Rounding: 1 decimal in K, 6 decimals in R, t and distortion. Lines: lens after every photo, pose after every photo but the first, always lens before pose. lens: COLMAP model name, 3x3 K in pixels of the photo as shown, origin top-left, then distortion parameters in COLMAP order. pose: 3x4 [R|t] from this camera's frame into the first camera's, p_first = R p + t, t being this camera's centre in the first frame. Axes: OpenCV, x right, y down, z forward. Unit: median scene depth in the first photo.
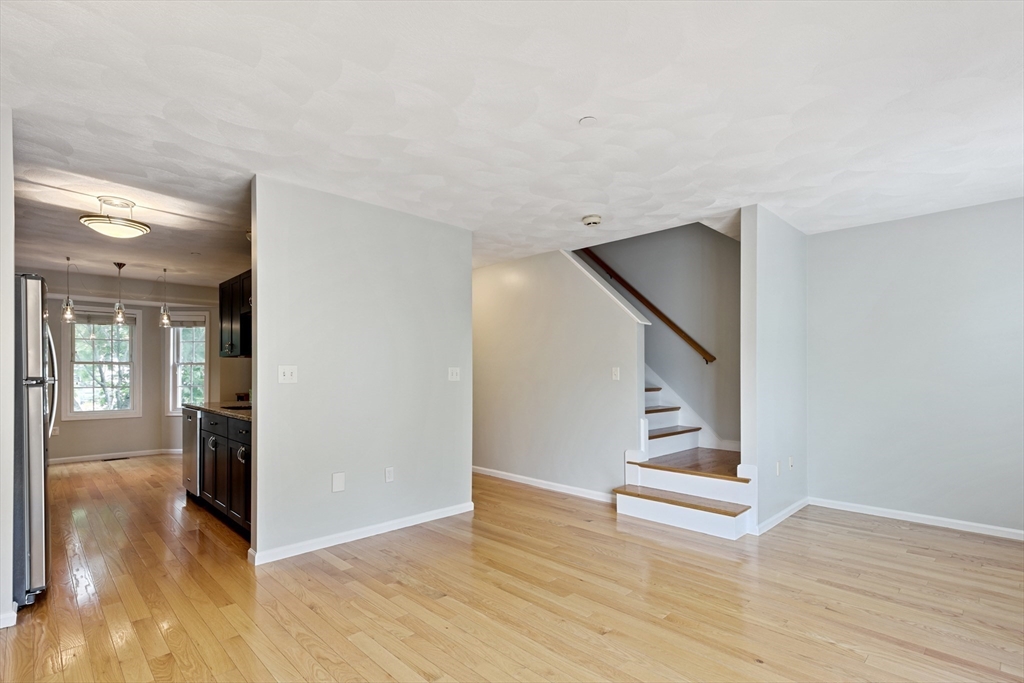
lens RADIAL K [[489.9, 0, 513.1], [0, 489.9, 373.5], [0, 0, 1]] dist [0.000313, 0.000307]
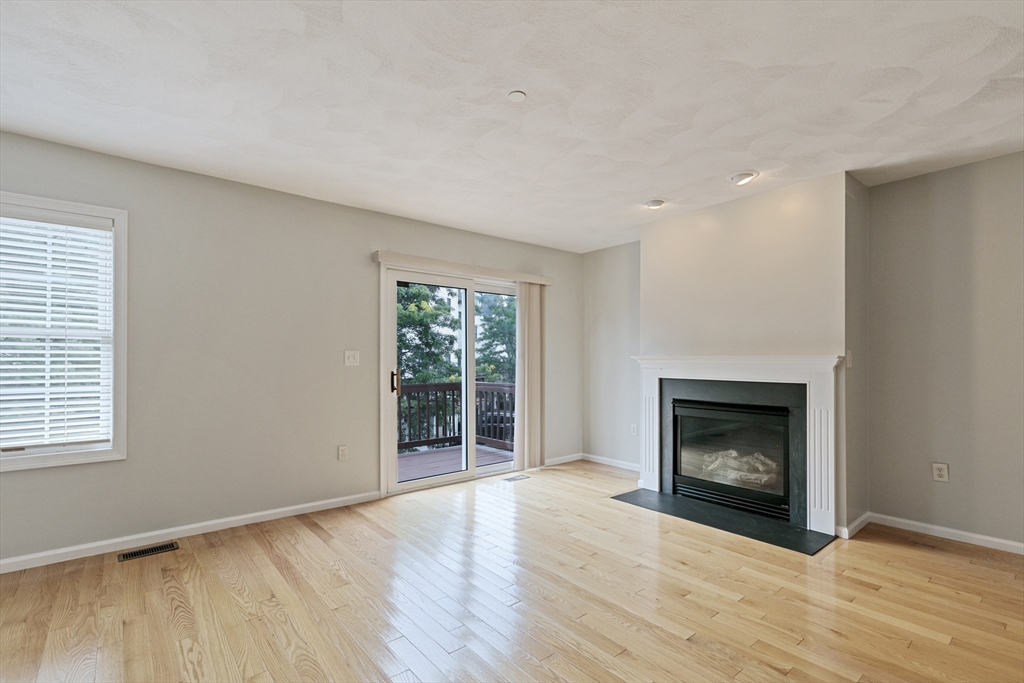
lens RADIAL K [[469.6, 0, 509.9], [0, 469.6, 354.0], [0, 0, 1]] dist [0.003640, -0.000479]
pose [[-0.996449, -0.001141, 0.084188, 0.070200], [-0.002333, 0.999898, -0.014062, 0.003017], [-0.084163, -0.014208, -0.996351, 1.474355]]
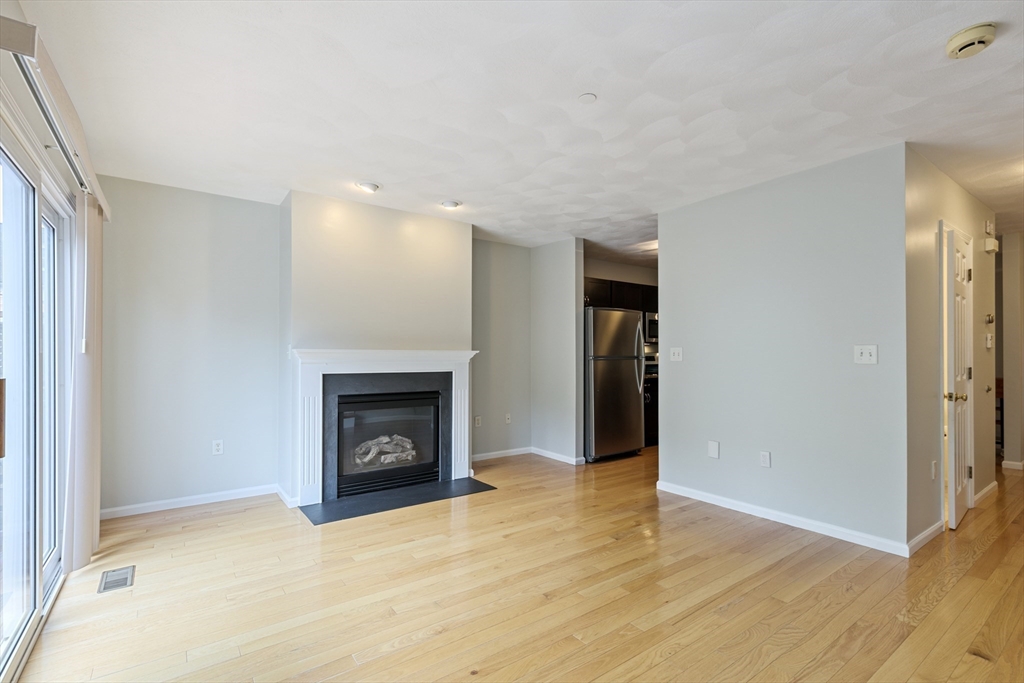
lens RADIAL K [[469.6, 0, 509.9], [0, 469.6, 354.0], [0, 0, 1]] dist [0.003640, -0.000479]
pose [[-0.149275, 0.000578, -0.988796, 0.853371], [0.000699, 1.000000, 0.000479, 0.000245], [0.988796, -0.000619, -0.149275, 0.754565]]
